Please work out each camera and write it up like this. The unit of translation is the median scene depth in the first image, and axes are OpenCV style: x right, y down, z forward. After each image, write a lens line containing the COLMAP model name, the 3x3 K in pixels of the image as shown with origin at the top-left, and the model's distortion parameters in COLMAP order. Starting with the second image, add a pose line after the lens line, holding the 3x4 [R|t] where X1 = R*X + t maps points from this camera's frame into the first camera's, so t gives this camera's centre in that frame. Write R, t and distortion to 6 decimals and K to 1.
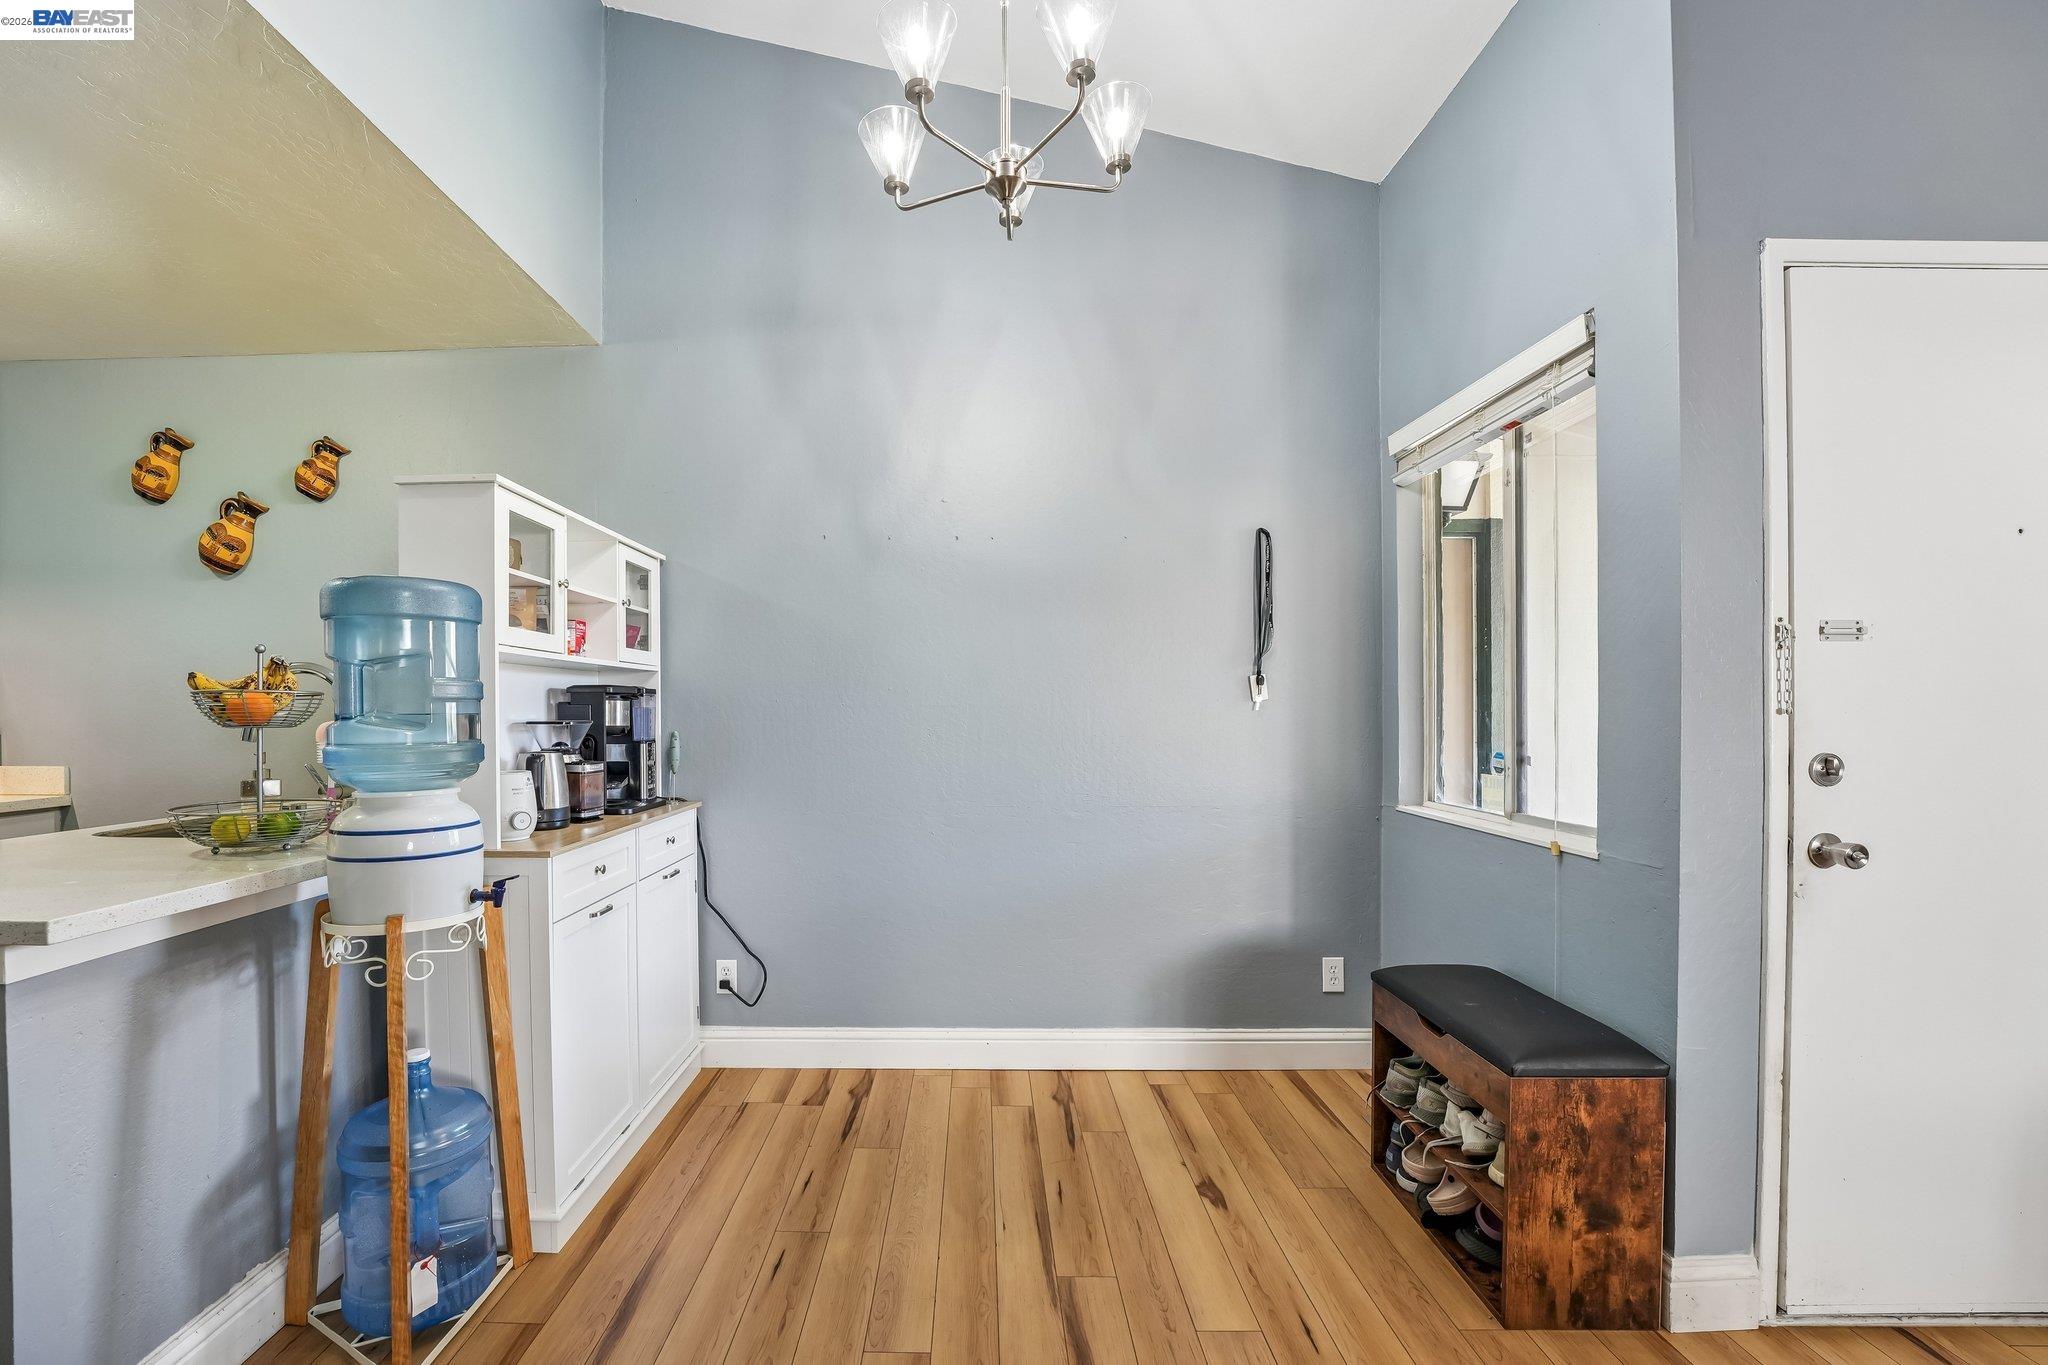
lens RADIAL K [[836.2, 0, 958.3], [0, 836.2, 723.2], [0, 0, 1]] dist [-0.030430, 0.003675]
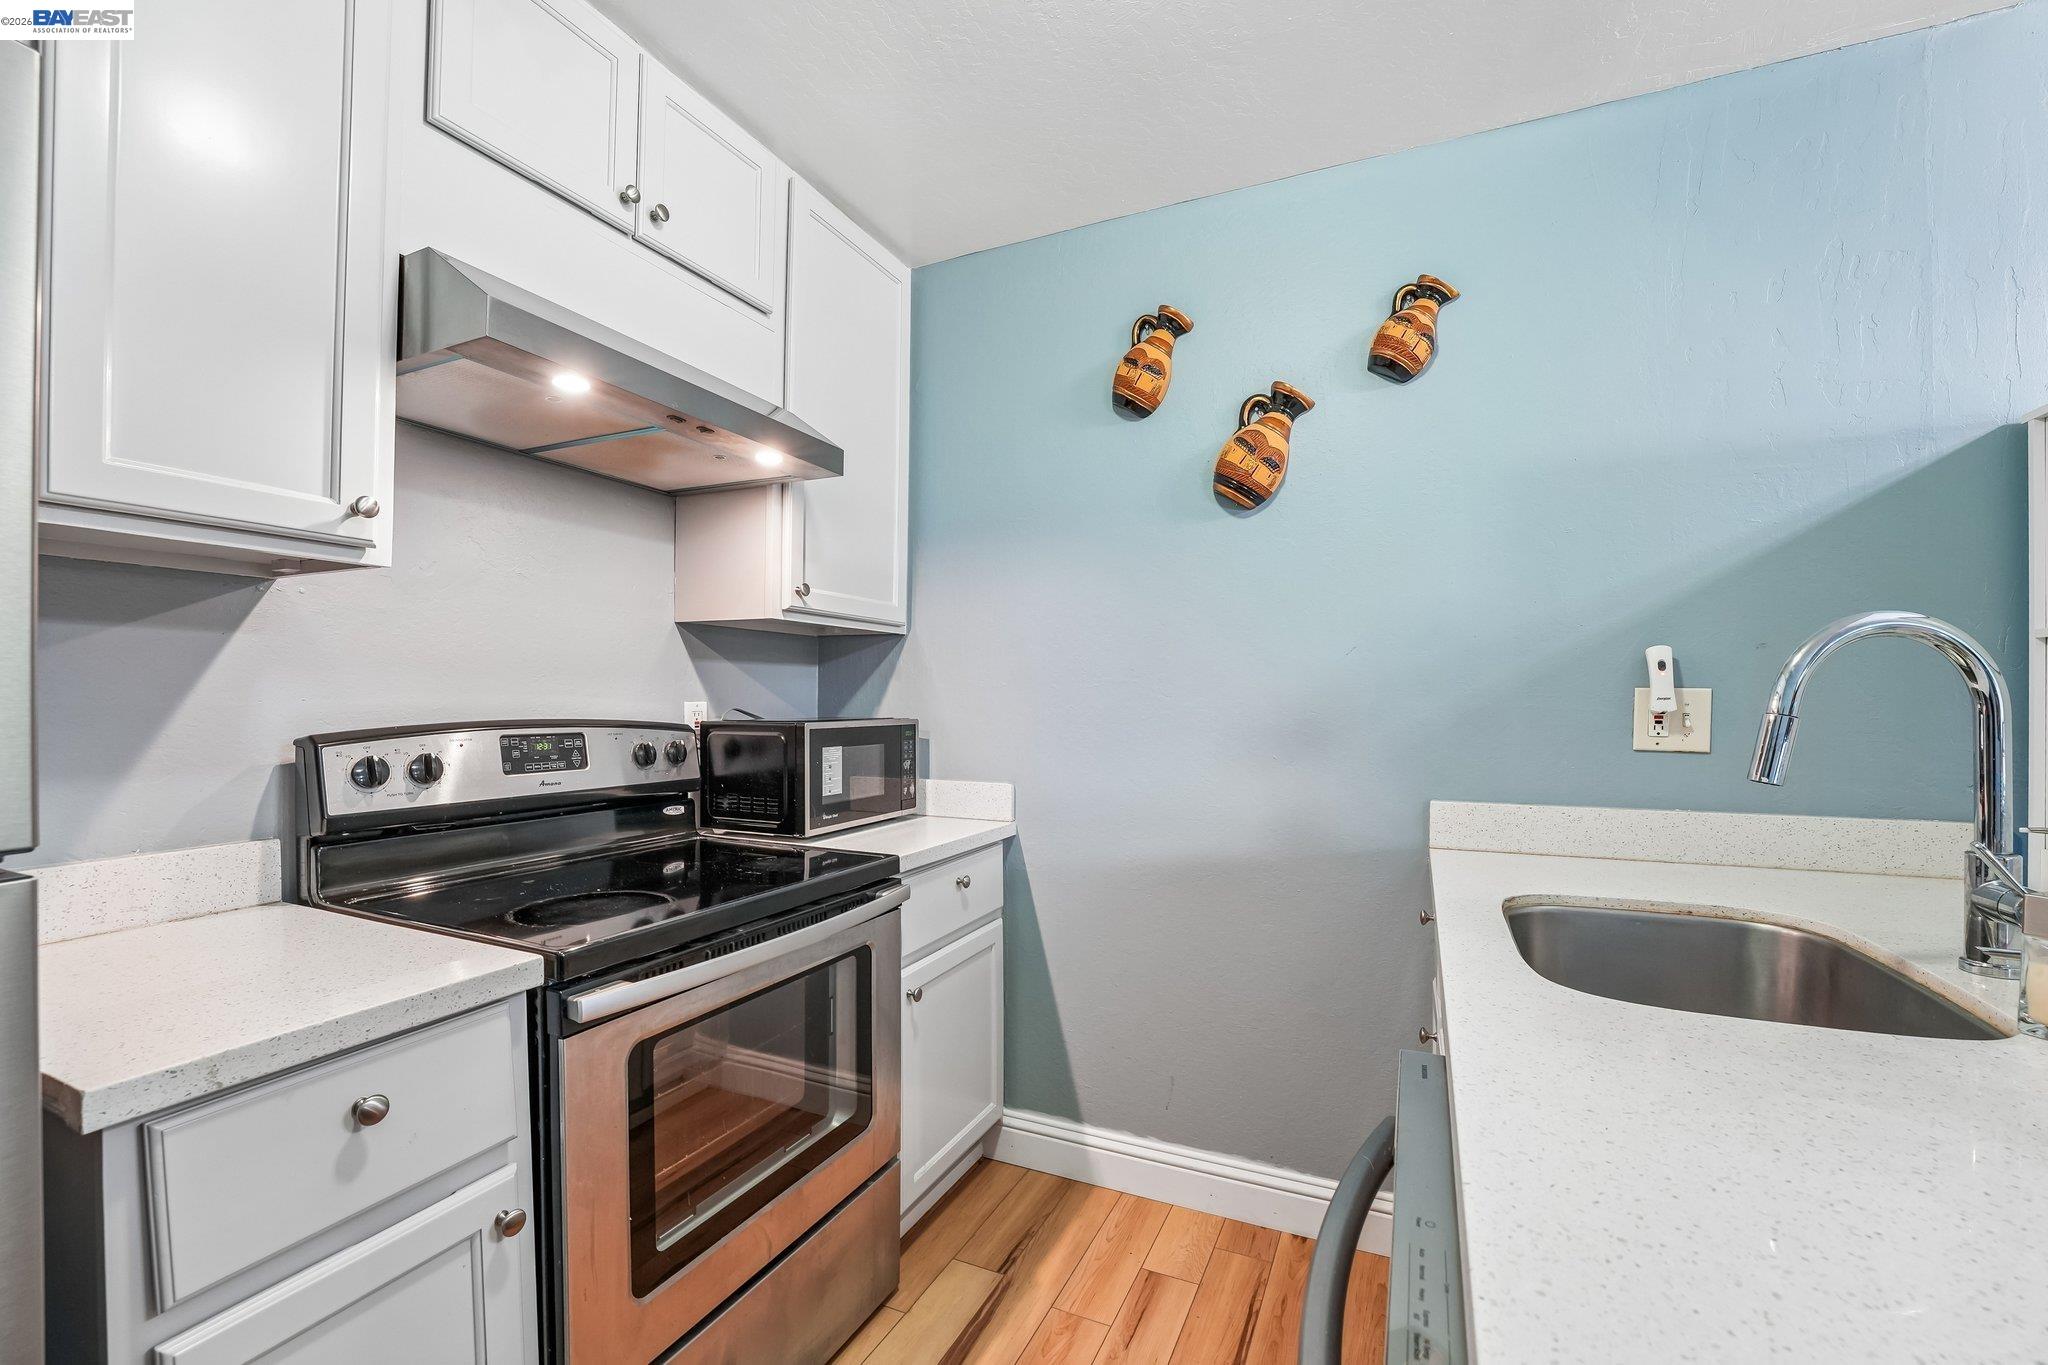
lens RADIAL K [[836.2, 0, 1028.6], [0, 836.2, 712.9], [0, 0, 1]] dist [-0.030430, 0.003675]
pose [[0.913172, 0.008409, -0.407488, -0.839000], [-0.009431, 0.999955, -0.000500, -0.012308], [0.407465, 0.004300, 0.913211, 0.324747]]
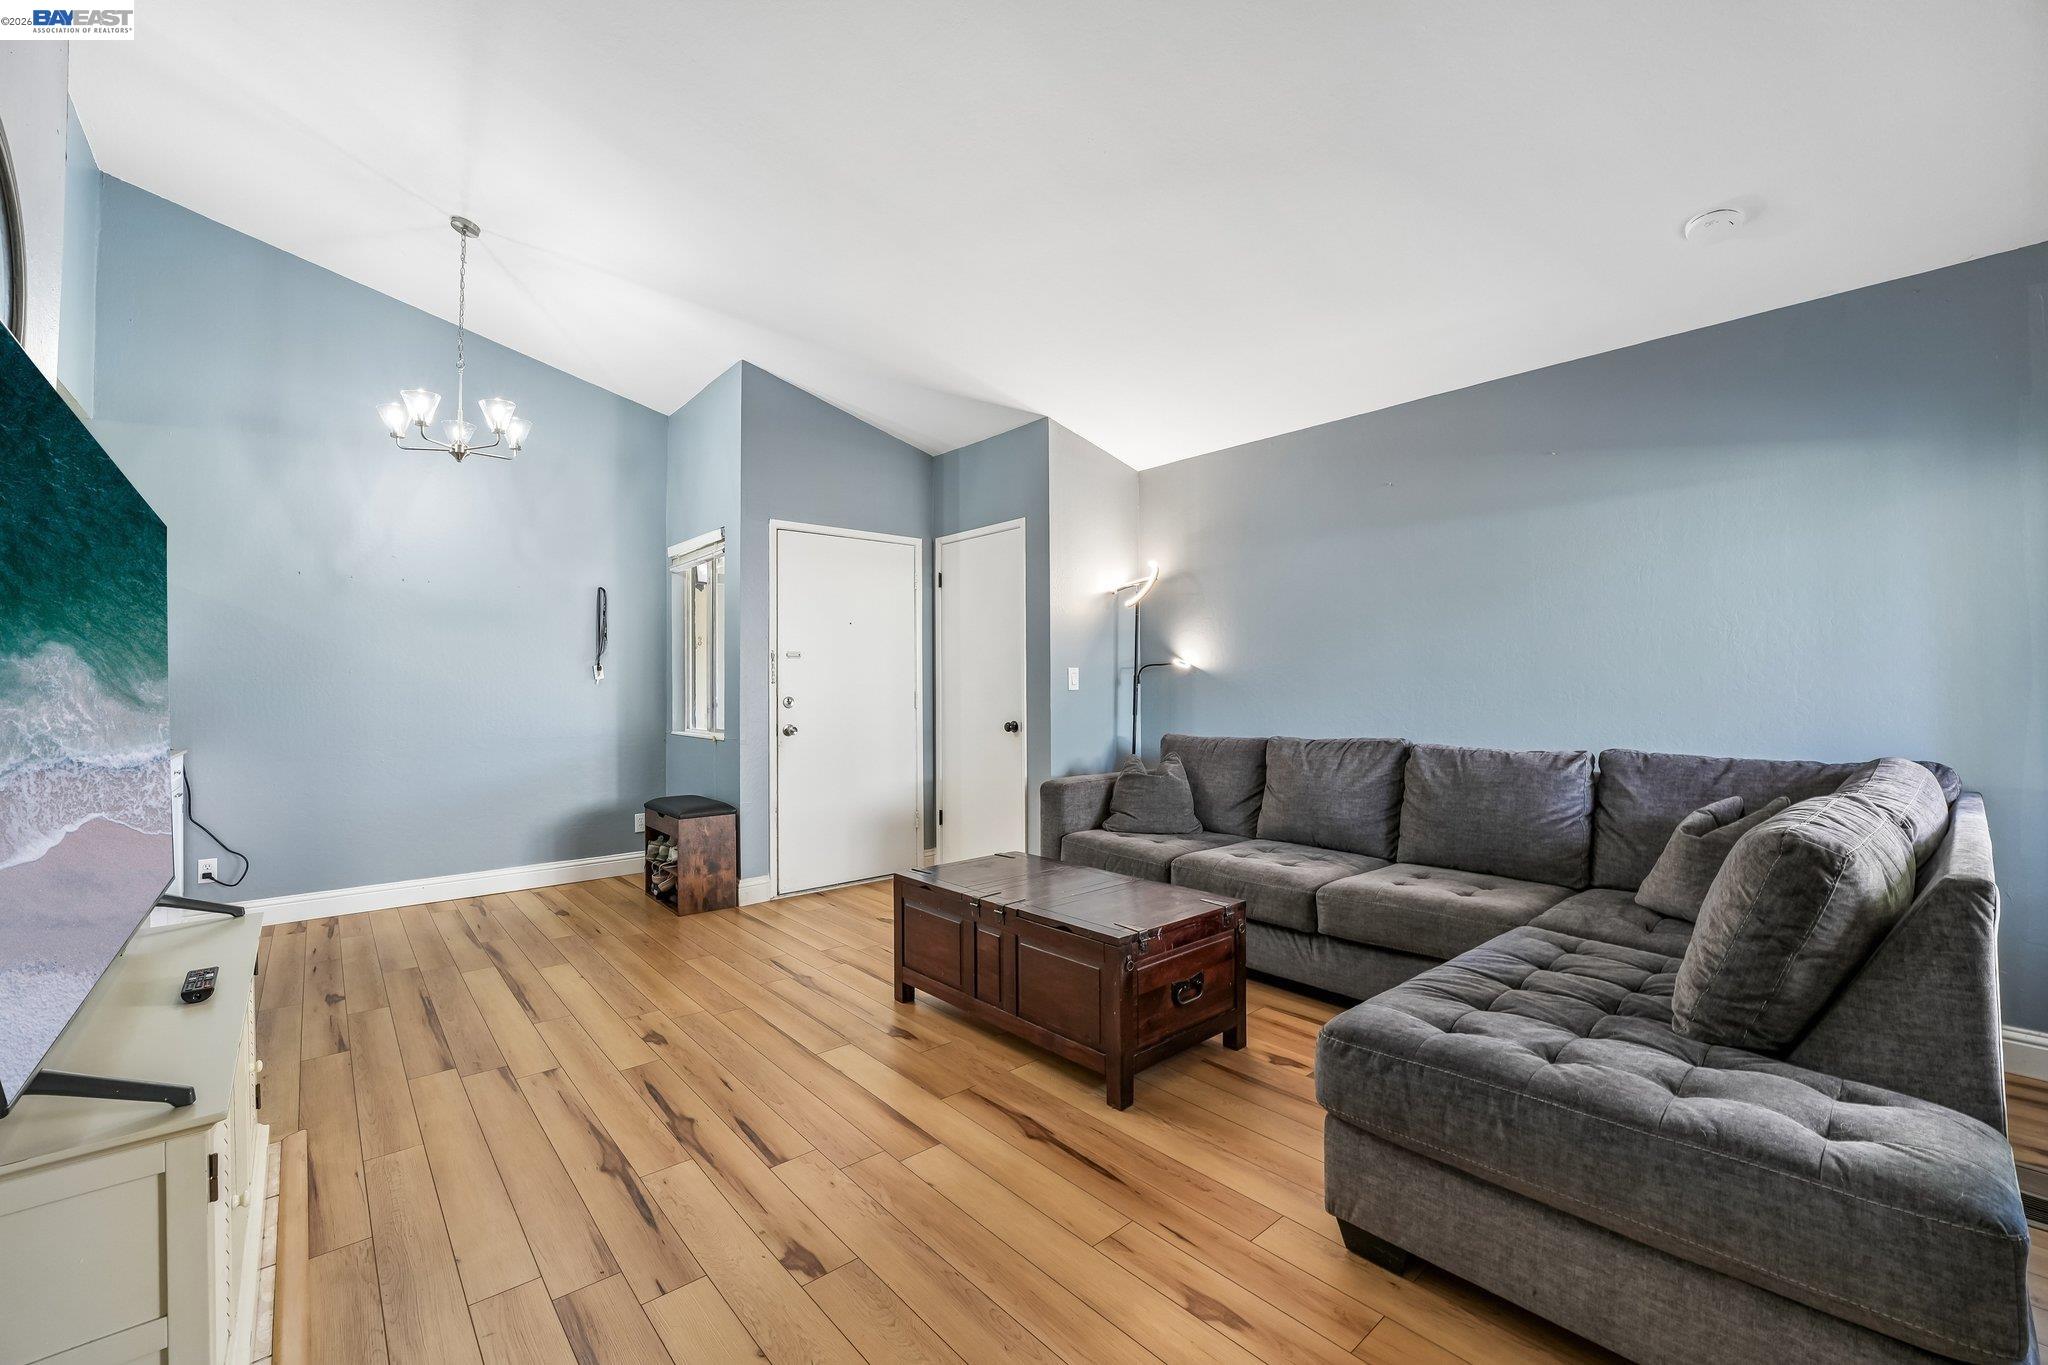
lens RADIAL K [[836.2, 0, 1028.2], [0, 836.2, 663.9], [0, 0, 1]] dist [-0.030430, 0.003675]
pose [[0.744679, 0.009870, 0.667350, -0.177141], [0.017955, 0.999232, -0.034814, 0.022319], [-0.667182, 0.037908, 0.743930, -1.100540]]
